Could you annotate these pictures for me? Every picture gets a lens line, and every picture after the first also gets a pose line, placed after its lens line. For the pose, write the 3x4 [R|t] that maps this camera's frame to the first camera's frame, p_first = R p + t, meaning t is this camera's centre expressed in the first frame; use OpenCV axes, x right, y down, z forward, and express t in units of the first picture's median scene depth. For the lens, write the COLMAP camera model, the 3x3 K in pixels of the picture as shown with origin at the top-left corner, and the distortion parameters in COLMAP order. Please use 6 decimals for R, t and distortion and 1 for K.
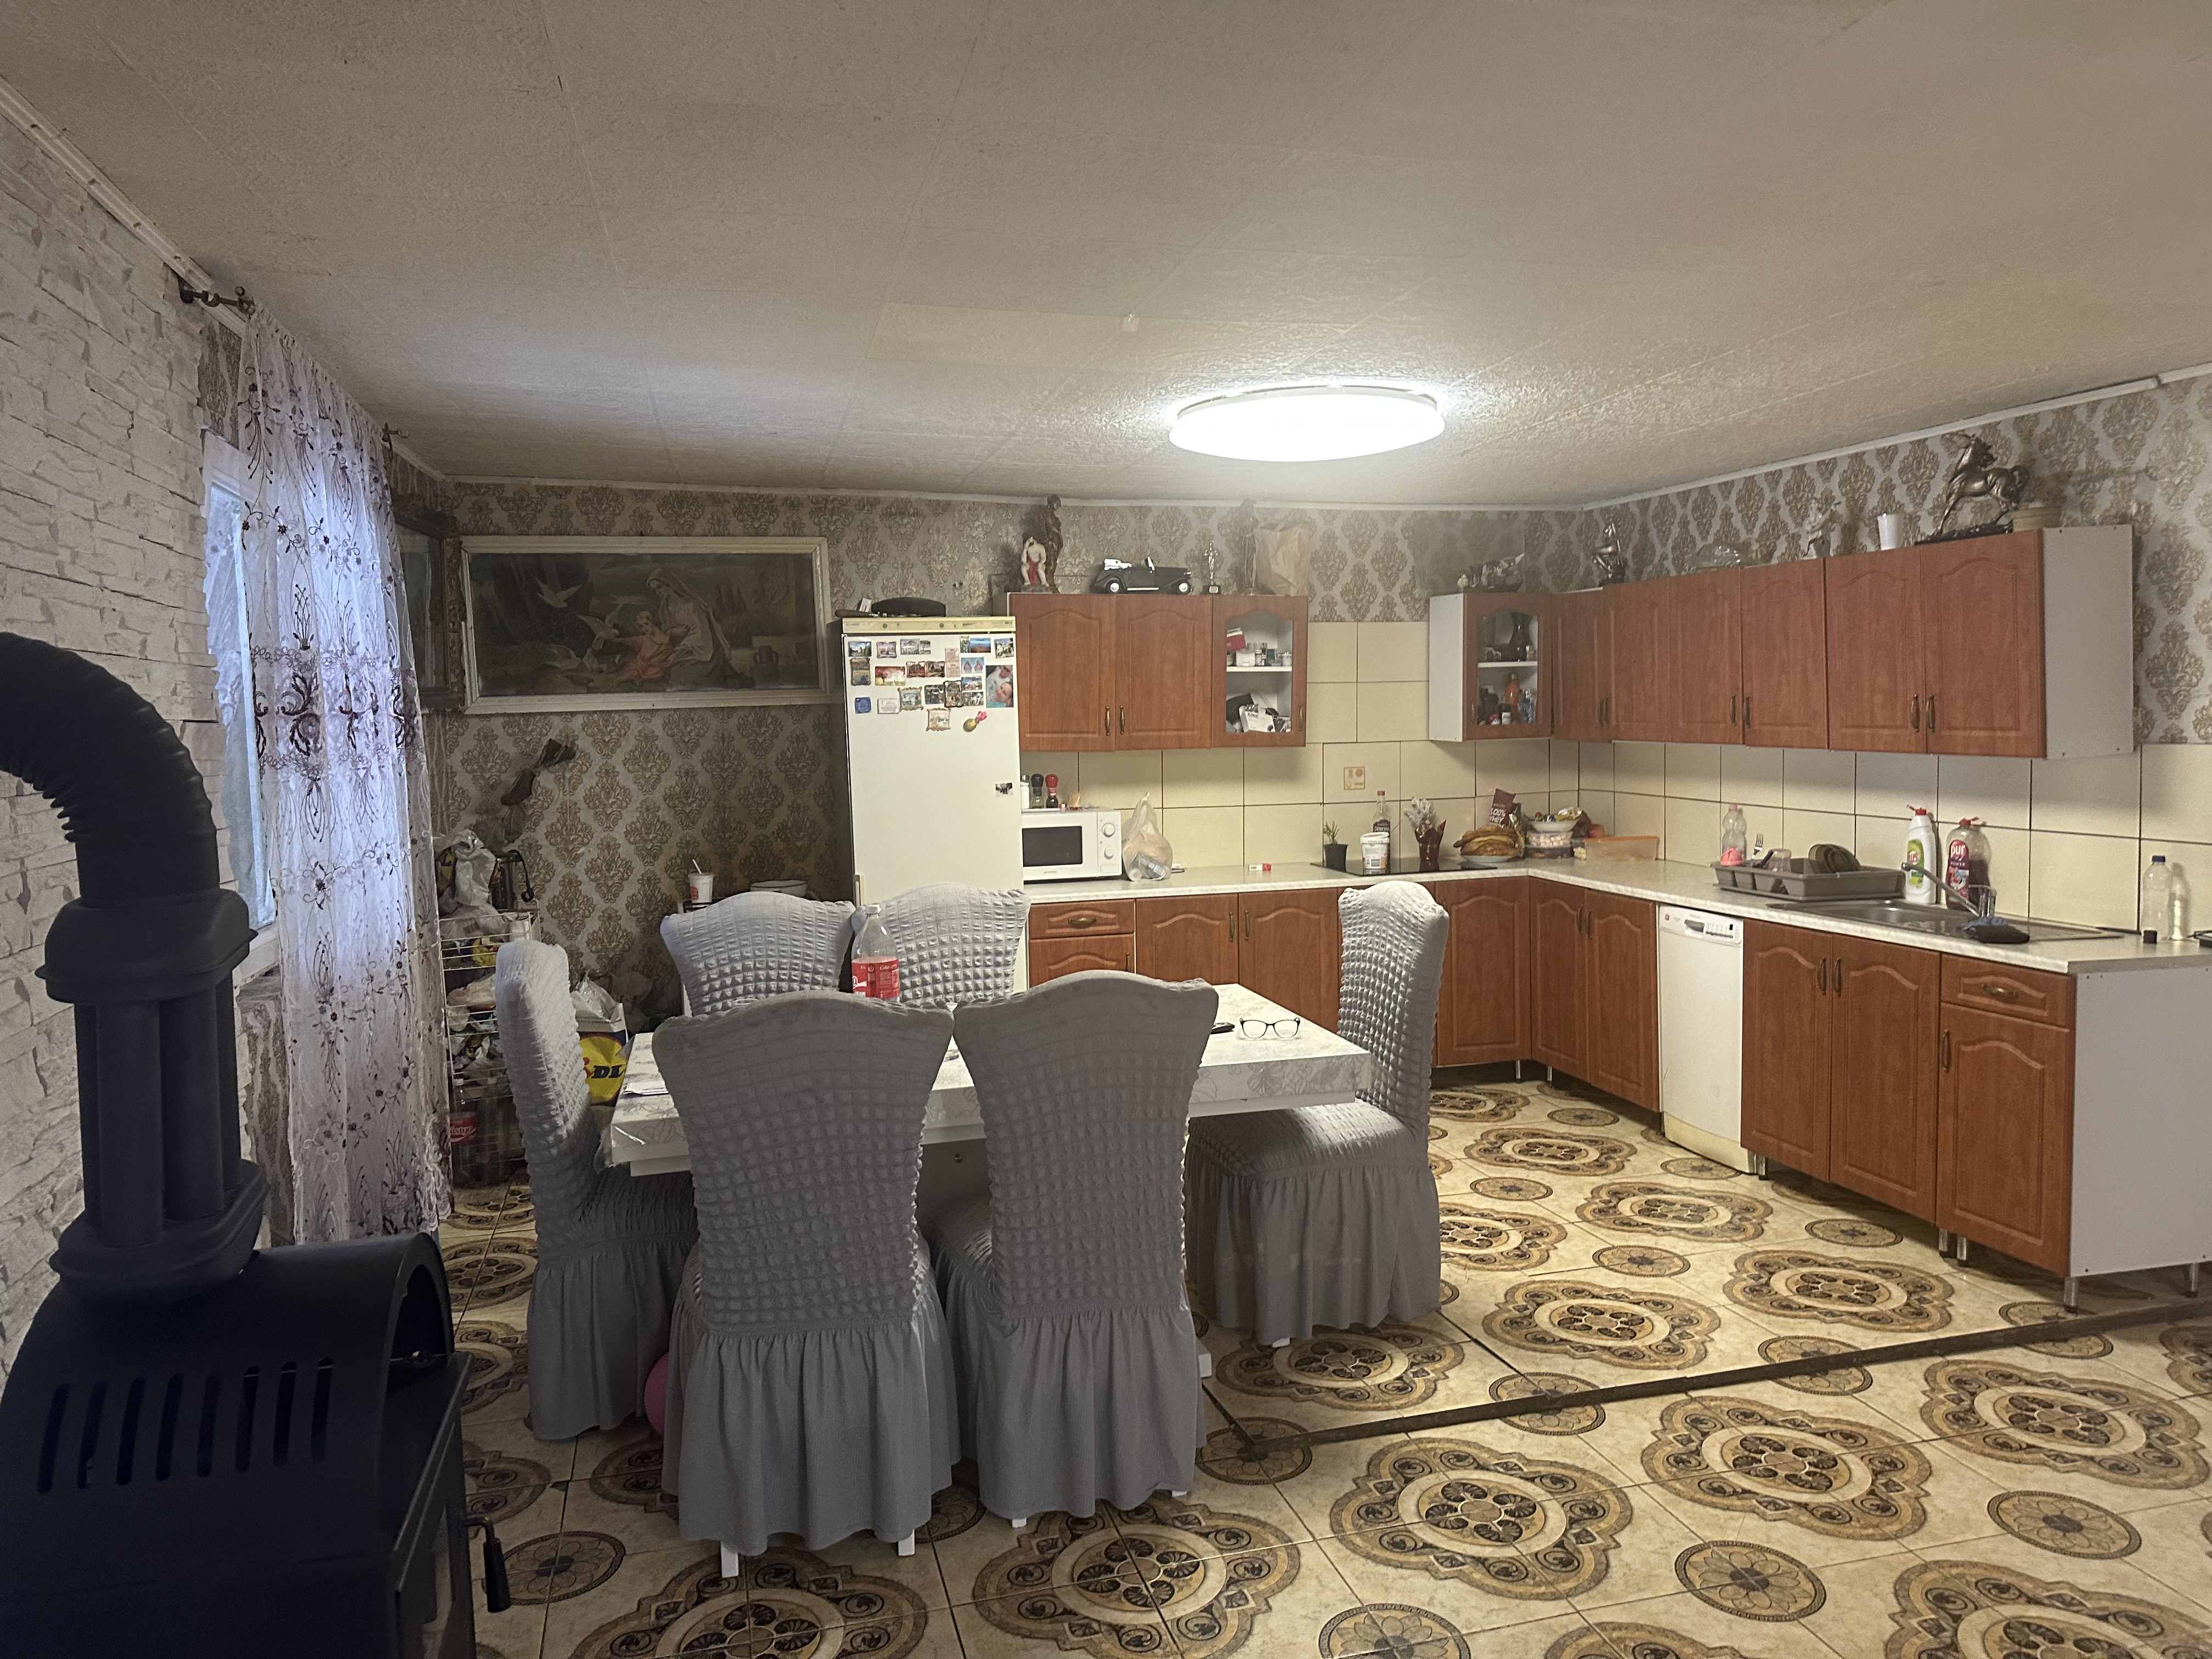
lens RADIAL K [[1571.0, 0, 1125.2], [0, 1571.0, 832.4], [0, 0, 1]] dist [0.068561, -0.071773]
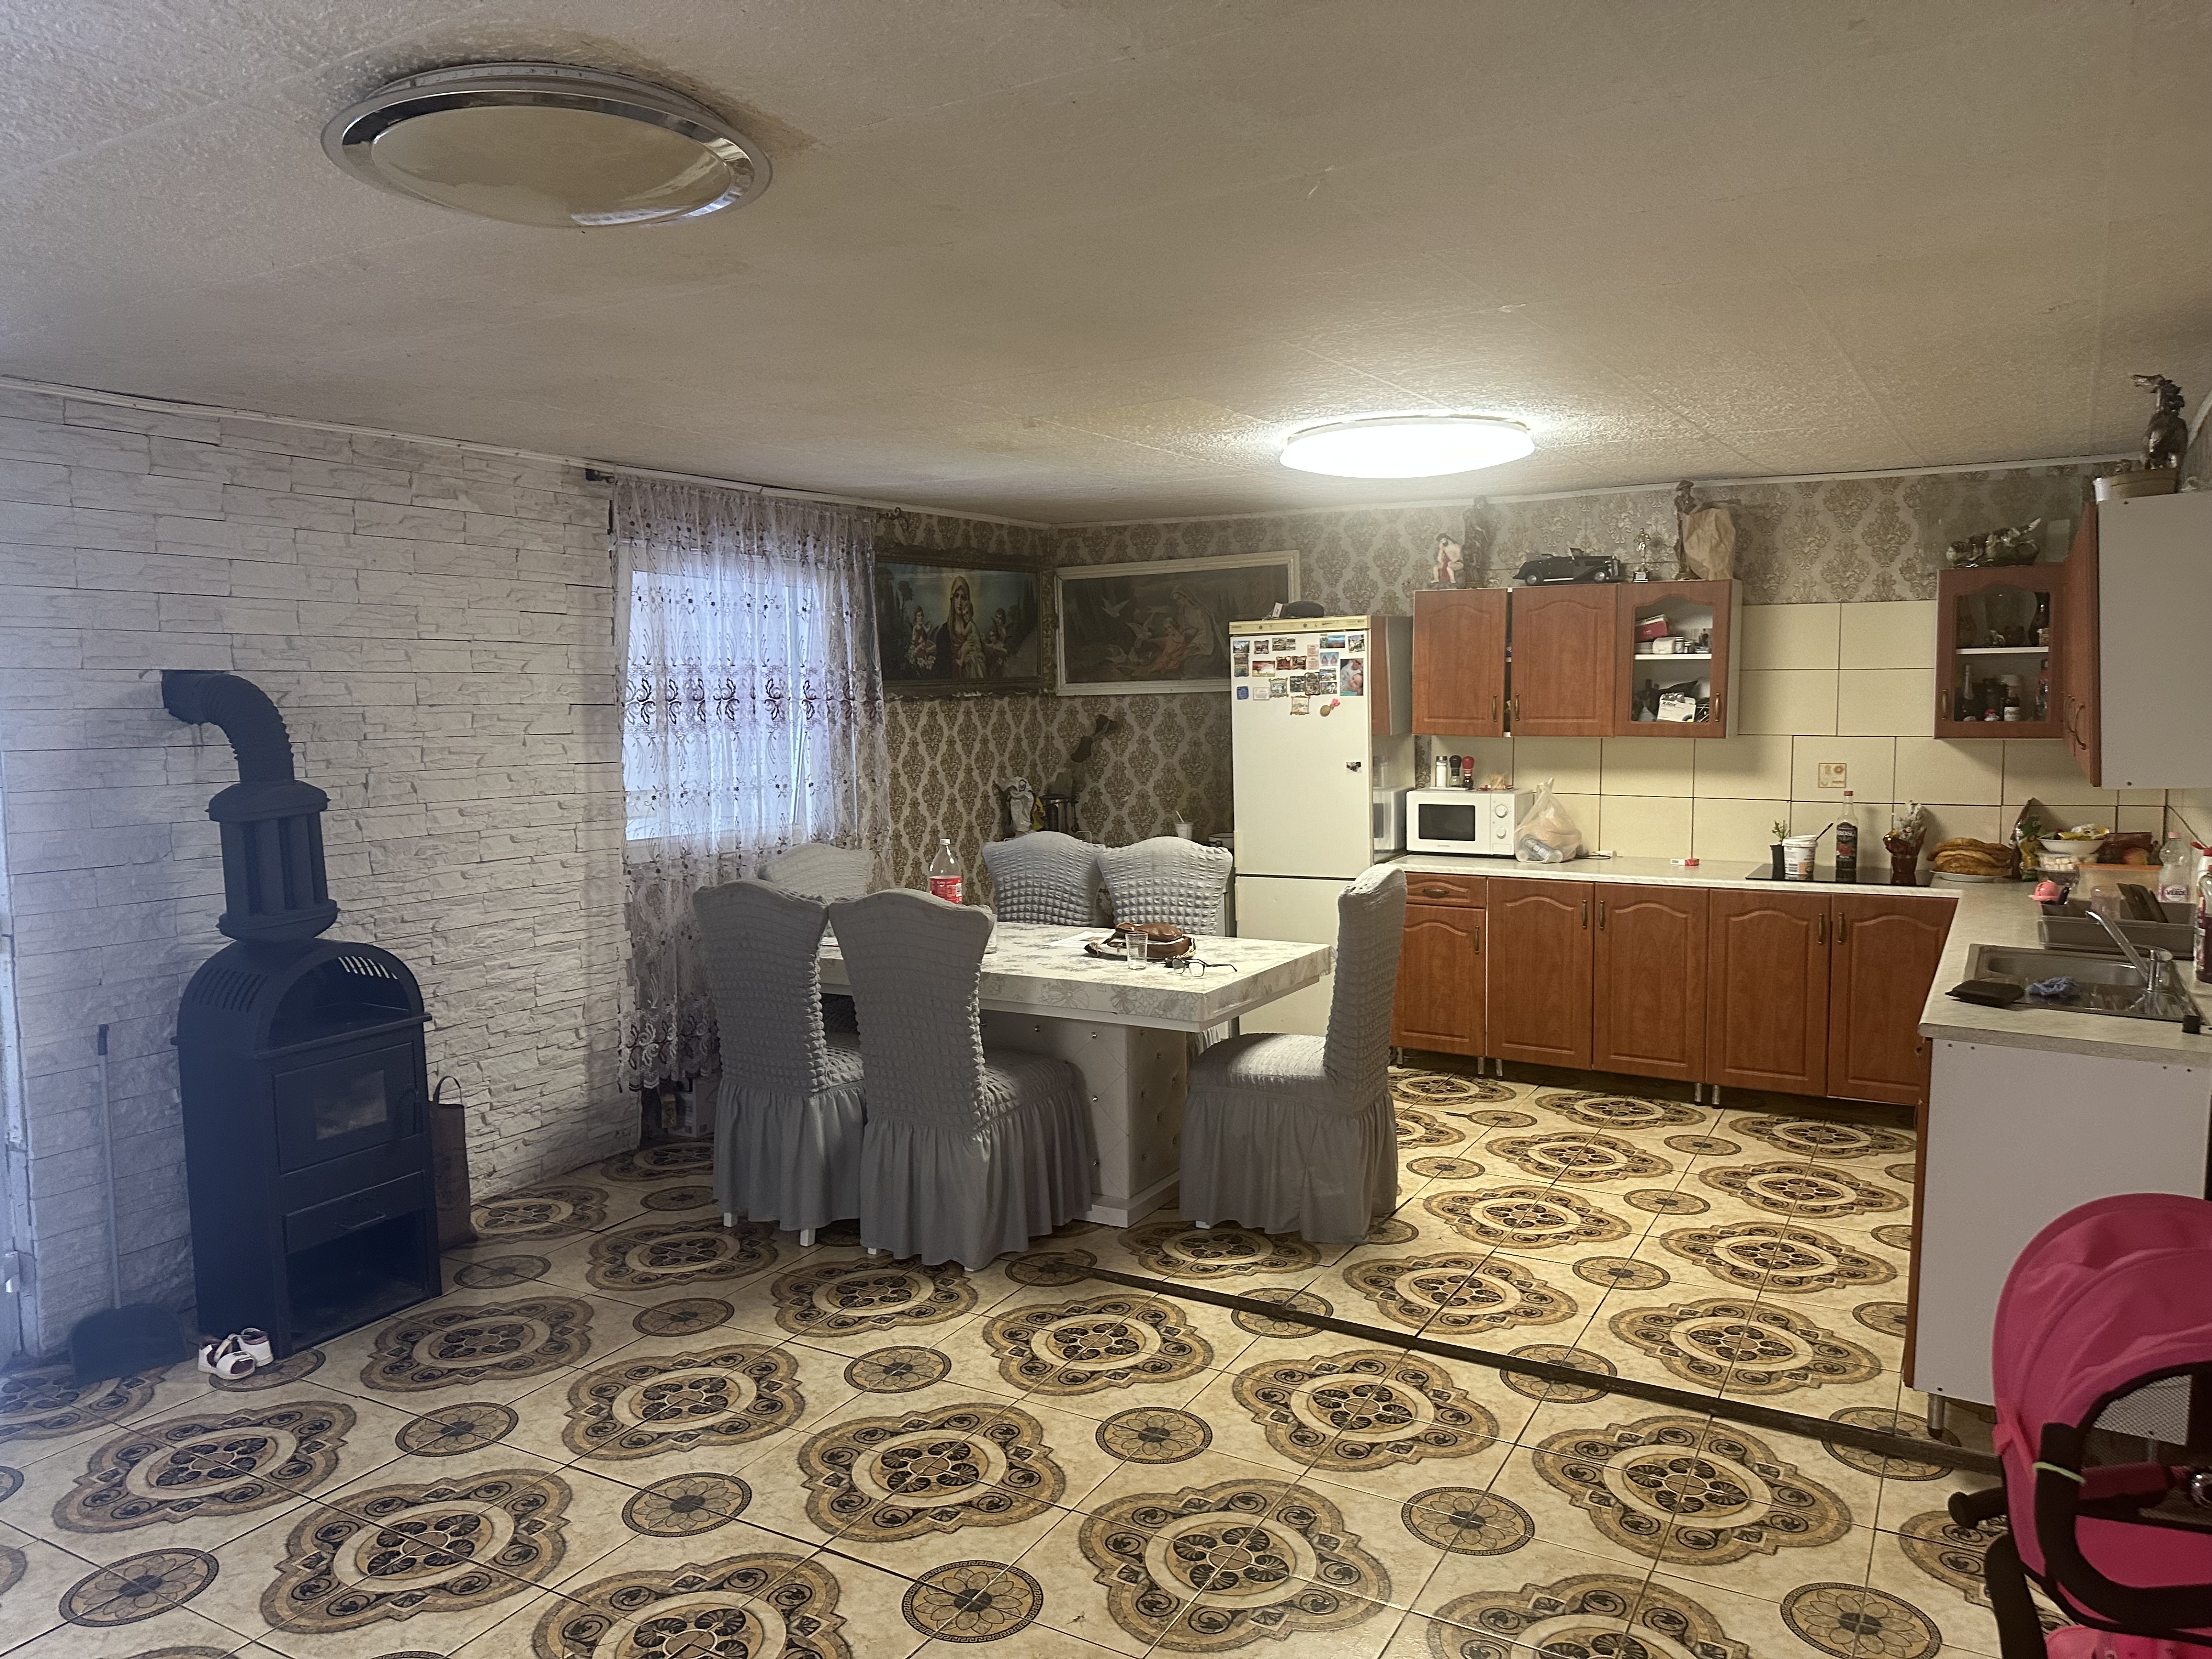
lens RADIAL K [[1571.0, 0, 1108.0], [0, 1571.0, 852.7], [0, 0, 1]] dist [0.068561, -0.071773]
pose [[0.697146, 0.086632, -0.711676, 0.612402], [-0.061630, 0.996239, 0.060900, -0.023893], [0.714275, 0.001405, 0.699864, 0.064332]]
